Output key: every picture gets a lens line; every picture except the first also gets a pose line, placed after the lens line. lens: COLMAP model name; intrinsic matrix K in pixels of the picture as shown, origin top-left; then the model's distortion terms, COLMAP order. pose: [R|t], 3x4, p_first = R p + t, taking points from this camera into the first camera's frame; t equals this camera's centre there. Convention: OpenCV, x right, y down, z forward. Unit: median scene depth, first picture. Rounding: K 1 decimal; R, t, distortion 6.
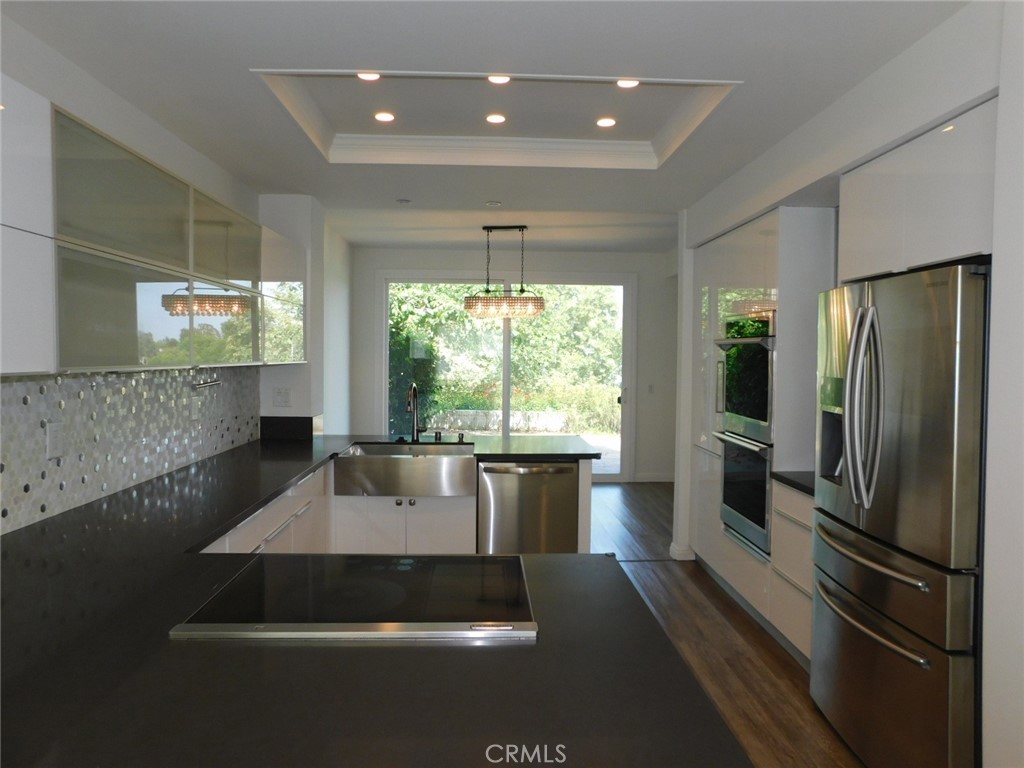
lens RADIAL K [[681.6, 0, 516.0], [0, 681.6, 378.0], [0, 0, 1]] dist [-0.045653, 0.041677]
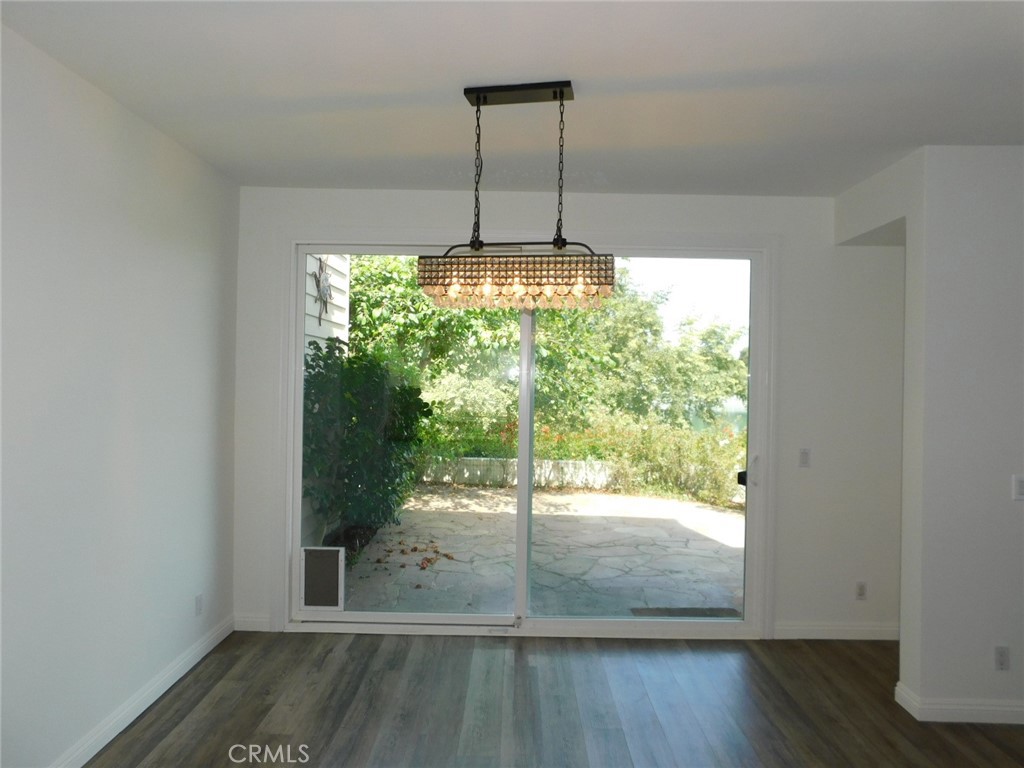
lens RADIAL K [[681.6, 0, 516.0], [0, 681.6, 378.0], [0, 0, 1]] dist [-0.045653, 0.041677]
pose [[0.999012, 0.006297, -0.044000, 0.000731], [-0.007707, 0.999460, -0.031939, -0.020137], [0.043775, 0.032247, 0.998521, 0.352052]]
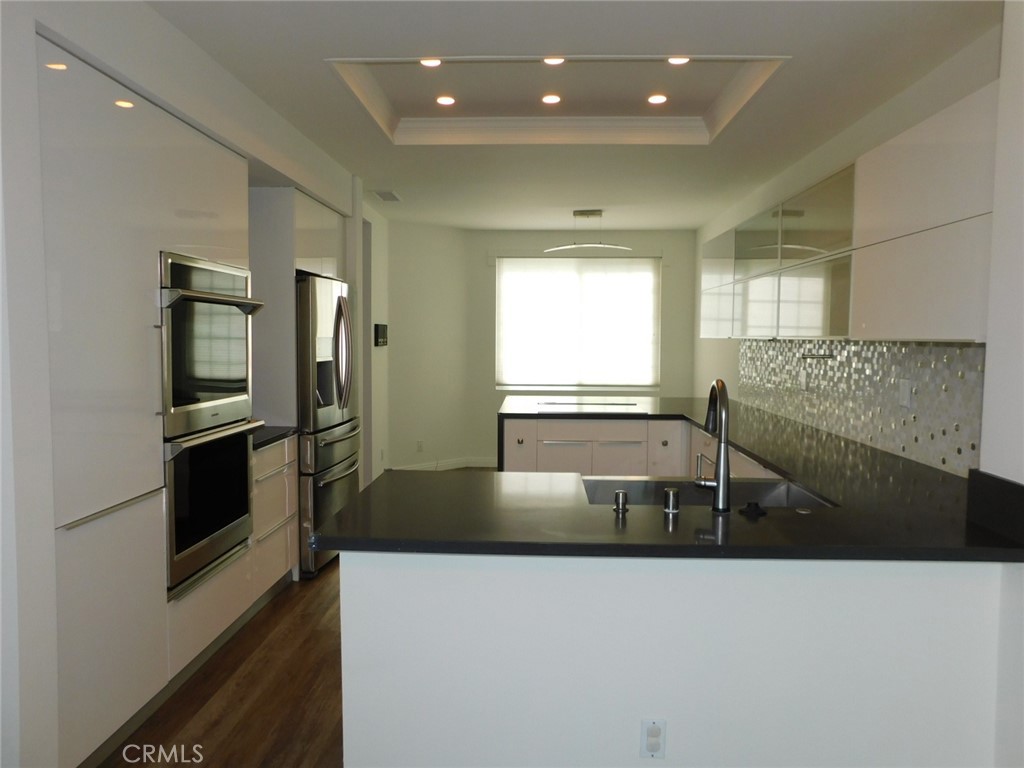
lens RADIAL K [[681.6, 0, 516.0], [0, 681.6, 378.0], [0, 0, 1]] dist [-0.045653, 0.041677]
pose [[-0.996446, -0.024442, 0.080612, -0.026268], [-0.016557, 0.995139, 0.097082, -0.022089], [-0.082593, 0.095402, -0.992007, 0.875970]]
